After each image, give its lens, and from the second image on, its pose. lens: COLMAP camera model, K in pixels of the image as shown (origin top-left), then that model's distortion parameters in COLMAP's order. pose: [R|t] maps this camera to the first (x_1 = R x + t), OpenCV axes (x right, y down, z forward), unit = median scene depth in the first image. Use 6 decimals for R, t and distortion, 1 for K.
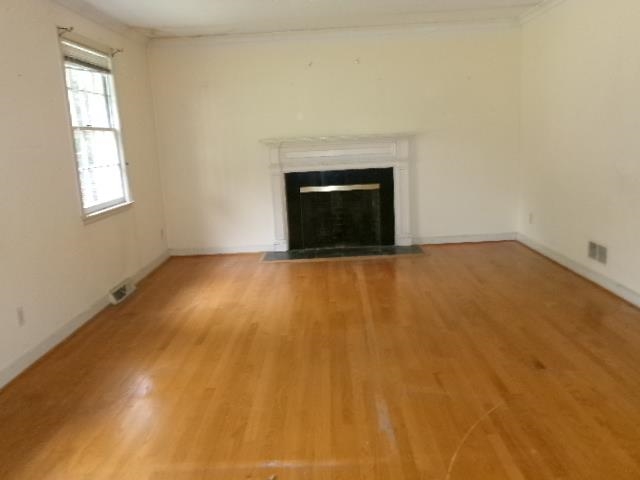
lens RADIAL K [[529.4, 0, 320.0], [0, 529.4, 240.0], [0, 0, 1]] dist [-0.001322, 0.003574]
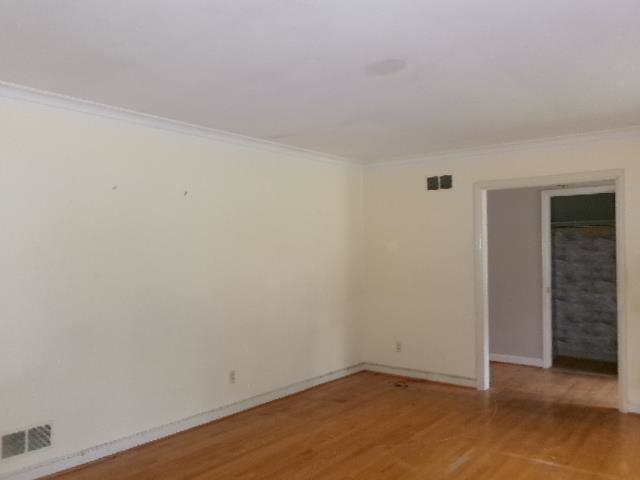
lens RADIAL K [[529.4, 0, 320.0], [0, 529.4, 240.0], [0, 0, 1]] dist [-0.001322, 0.003574]
pose [[-0.798247, 0.070133, 0.598233, -0.459014], [0.163250, 0.981214, 0.102801, -0.442240], [-0.579785, 0.179722, -0.794701, 2.183910]]
